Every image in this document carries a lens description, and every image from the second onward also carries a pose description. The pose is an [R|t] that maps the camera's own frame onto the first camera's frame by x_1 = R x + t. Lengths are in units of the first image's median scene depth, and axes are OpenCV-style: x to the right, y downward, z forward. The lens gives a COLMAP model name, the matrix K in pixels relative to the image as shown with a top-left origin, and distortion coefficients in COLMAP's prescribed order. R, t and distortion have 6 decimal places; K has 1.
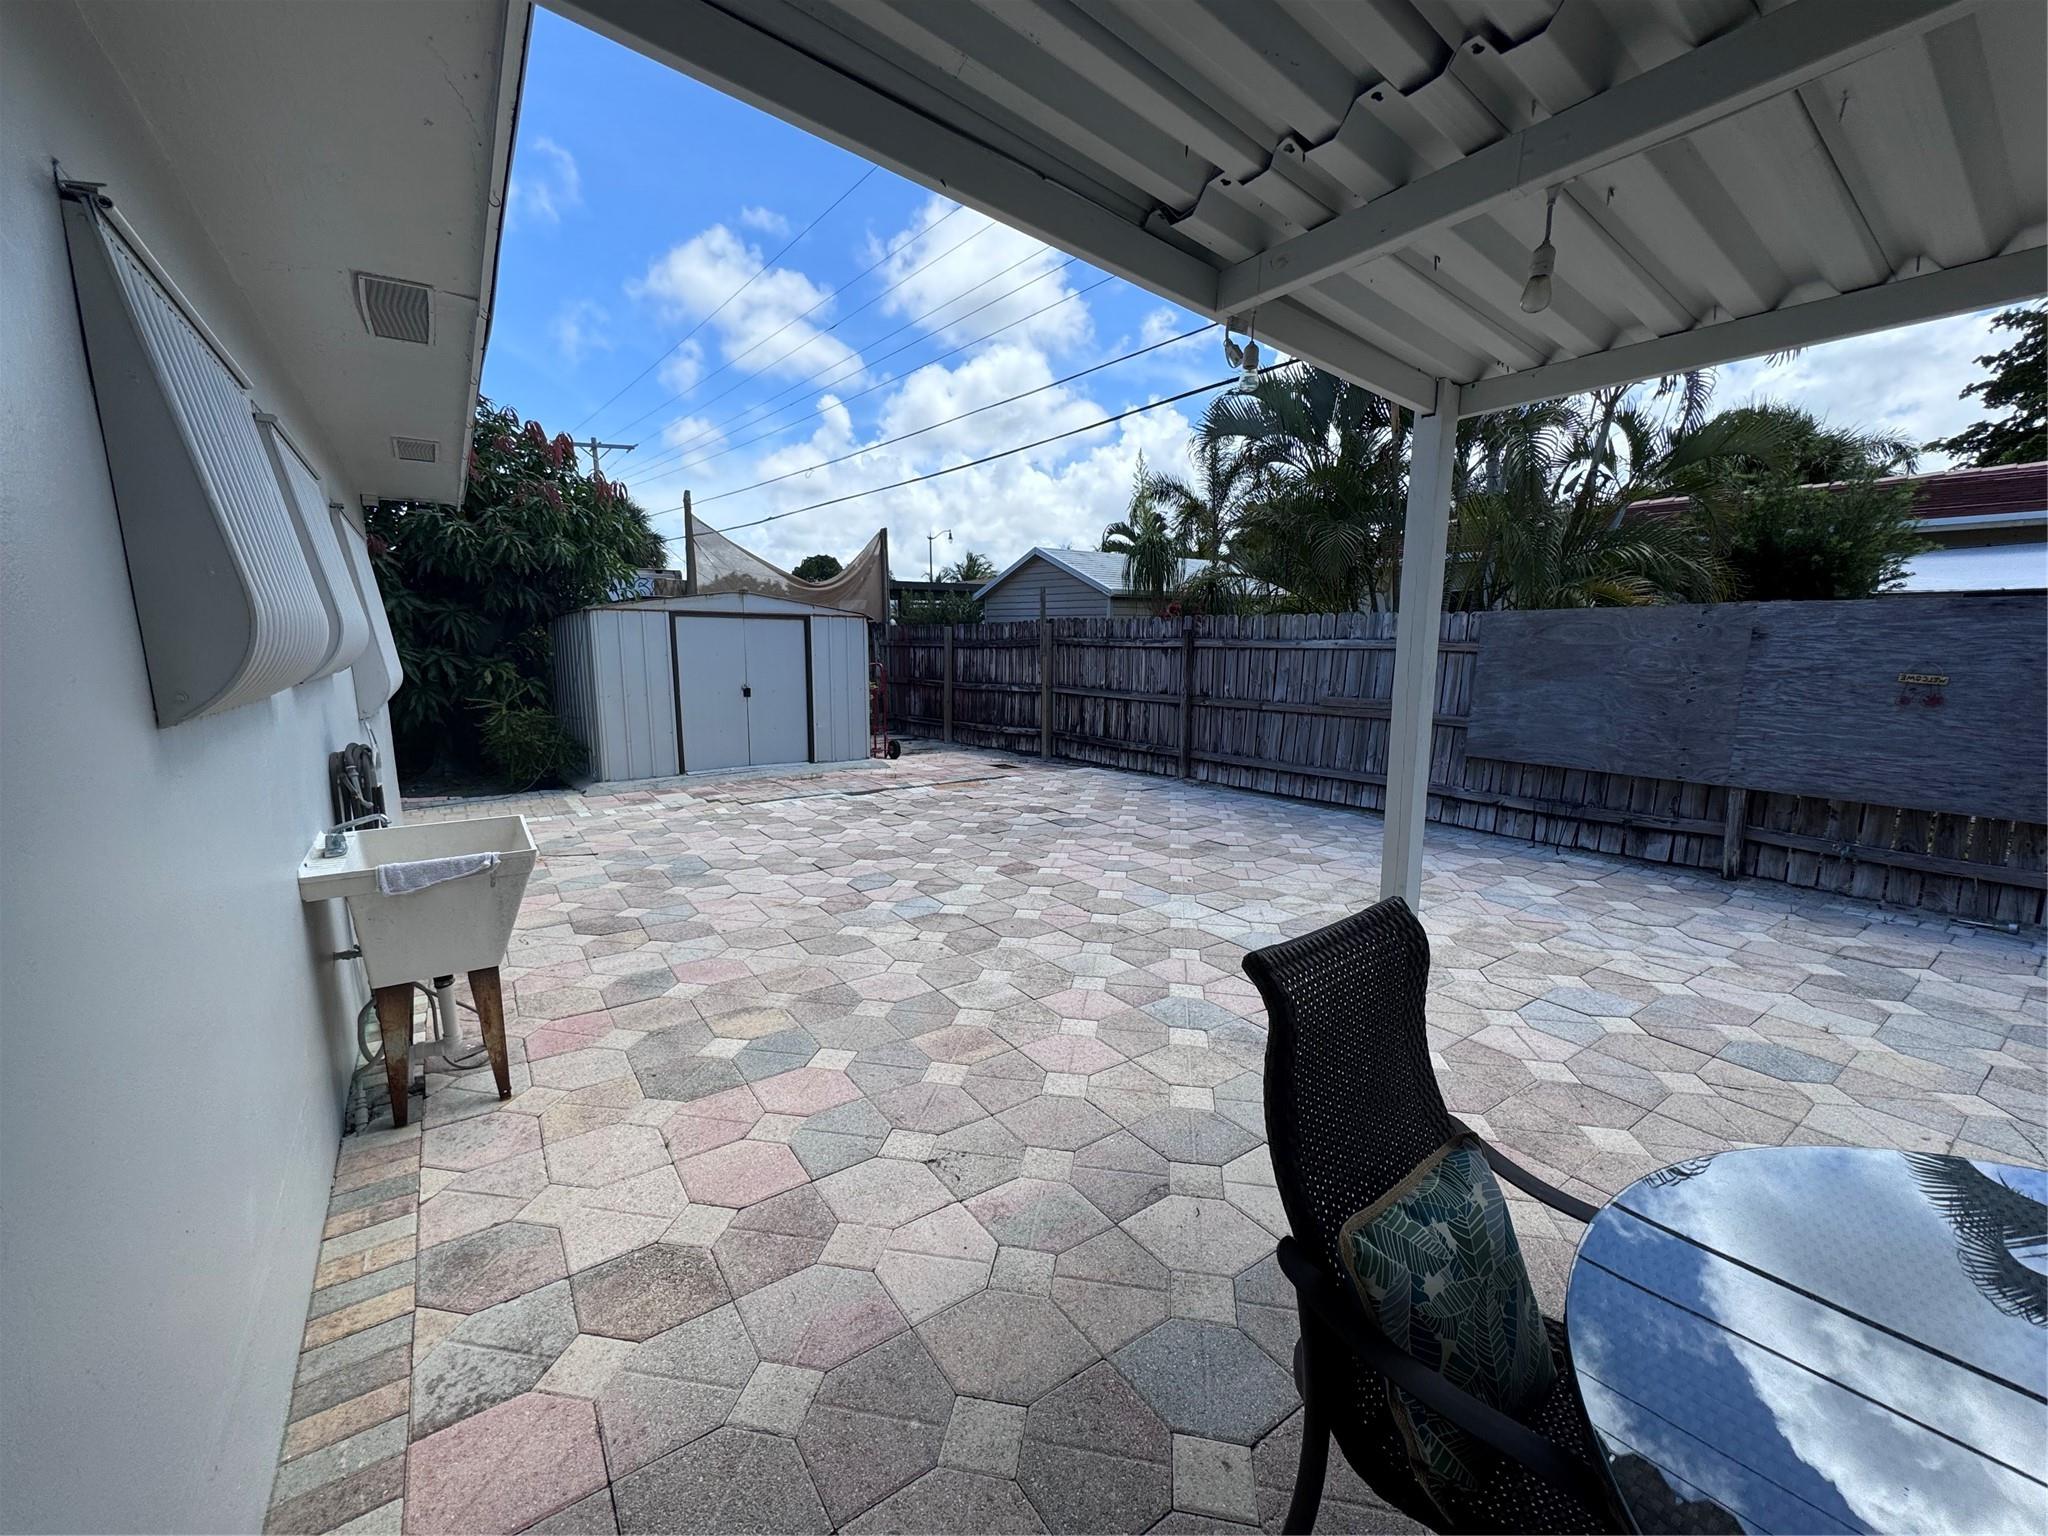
lens RADIAL K [[818.1, 0, 1024.0], [0, 818.1, 768.0], [0, 0, 1]] dist [-0.000969, -0.000046]
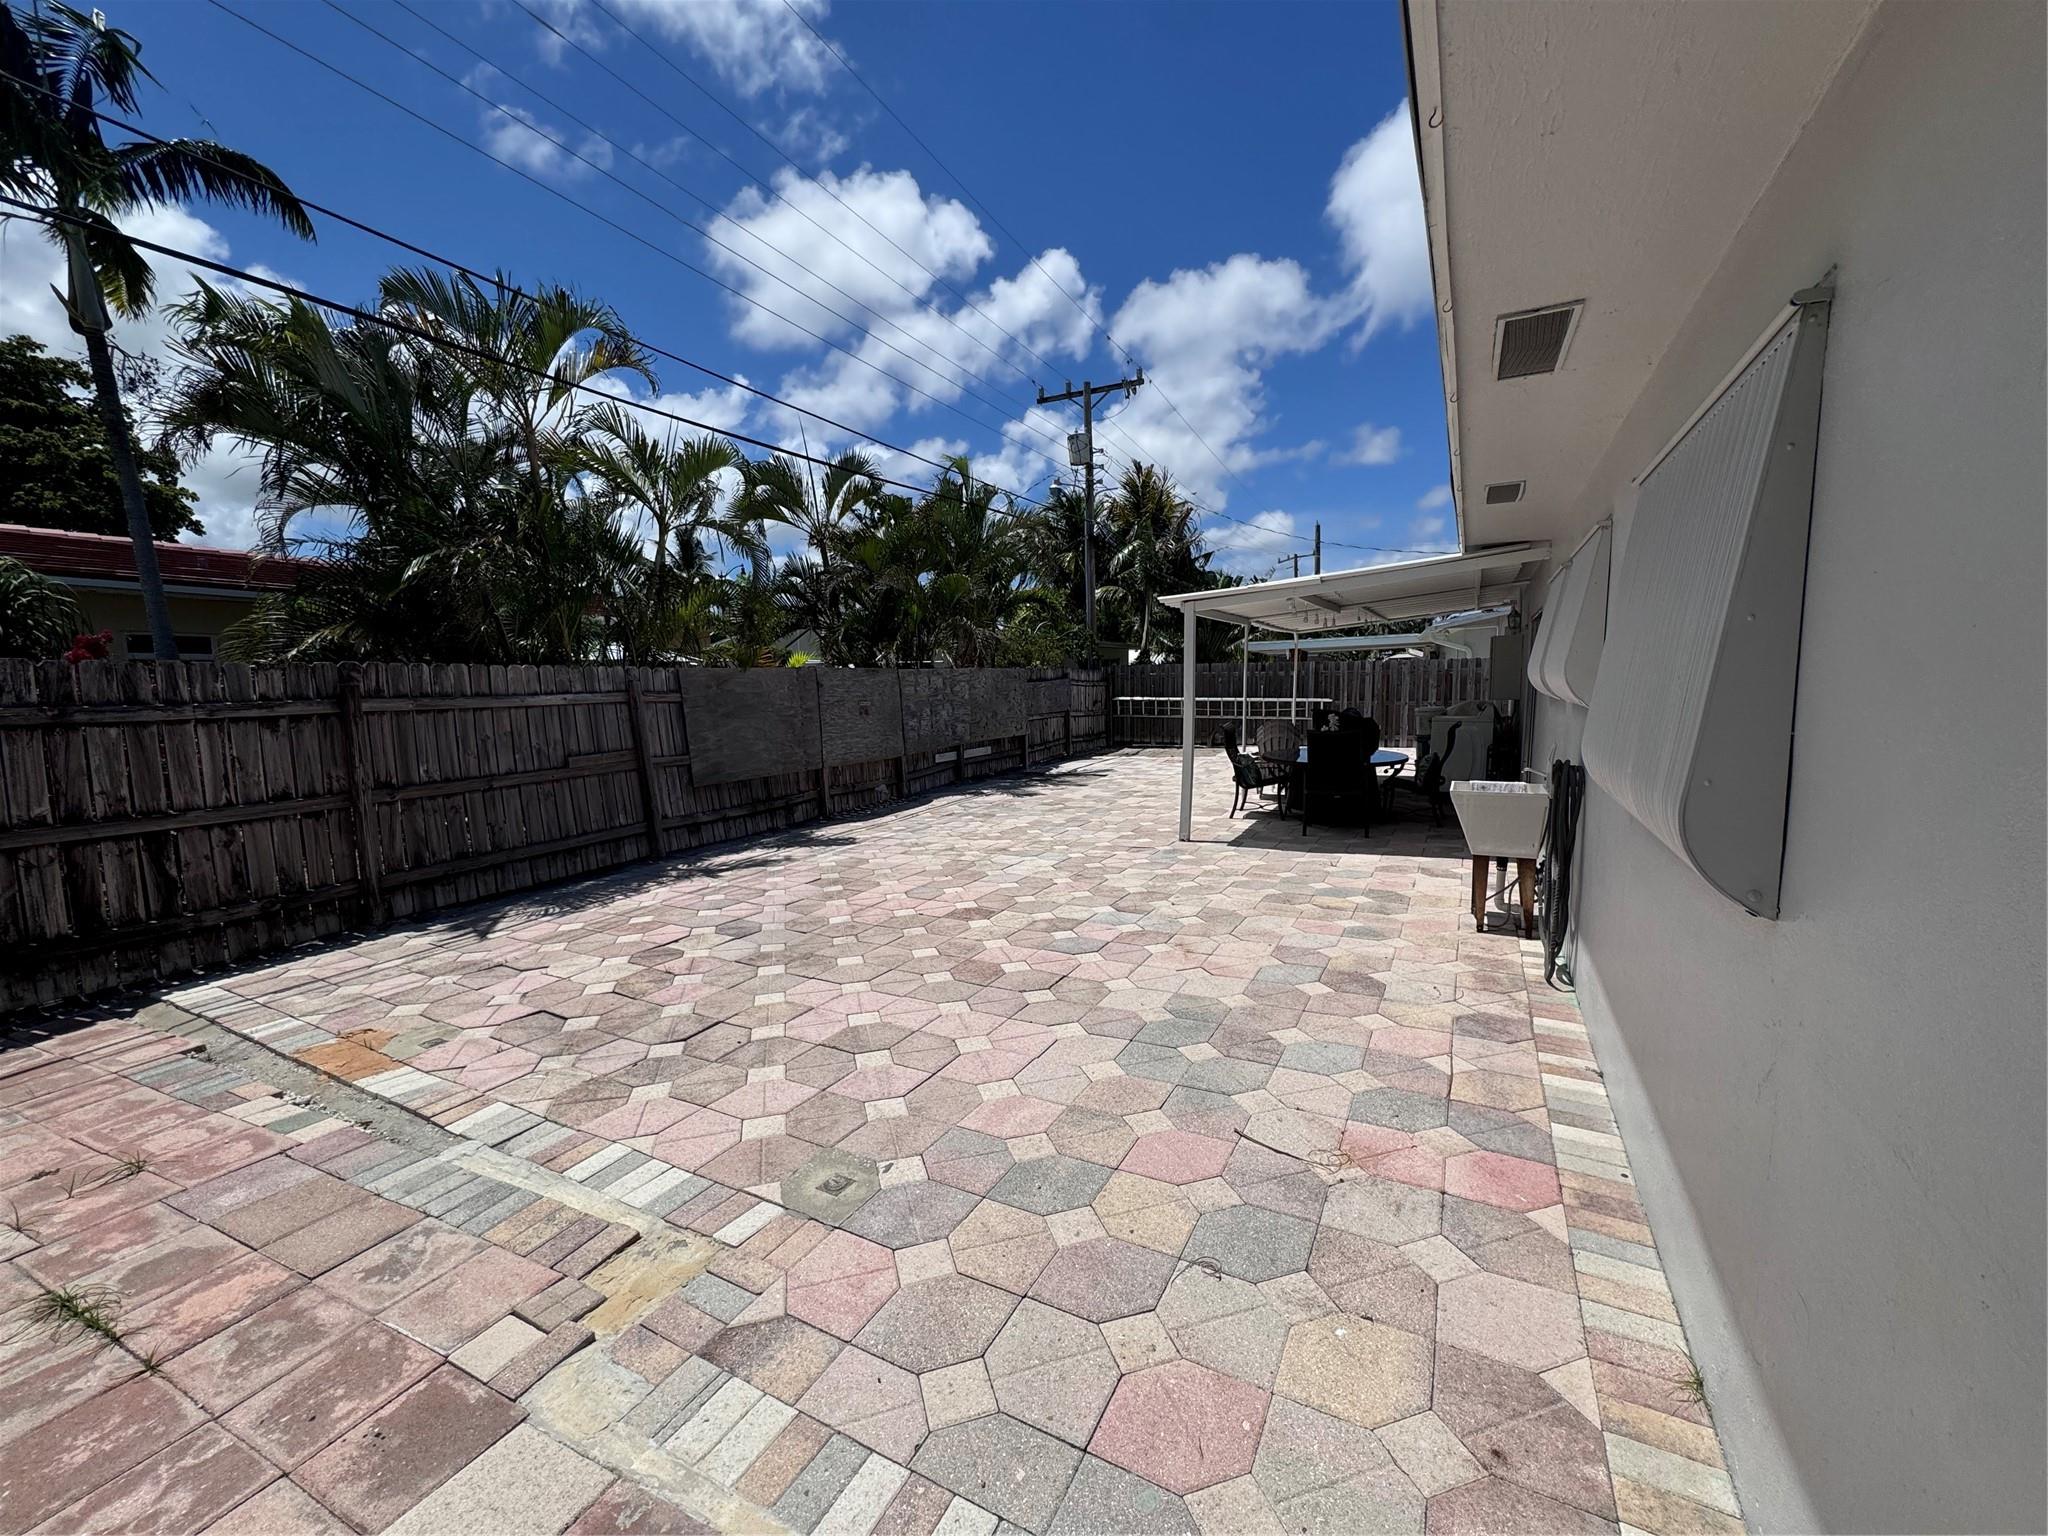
lens RADIAL K [[818.1, 0, 1024.0], [0, 818.1, 768.0], [0, 0, 1]] dist [-0.000969, -0.000046]
pose [[-0.445782, -0.088365, 0.890769, -0.938737], [0.159516, 0.971346, 0.176188, -0.222706], [-0.880814, 0.220633, -0.418913, 1.354043]]
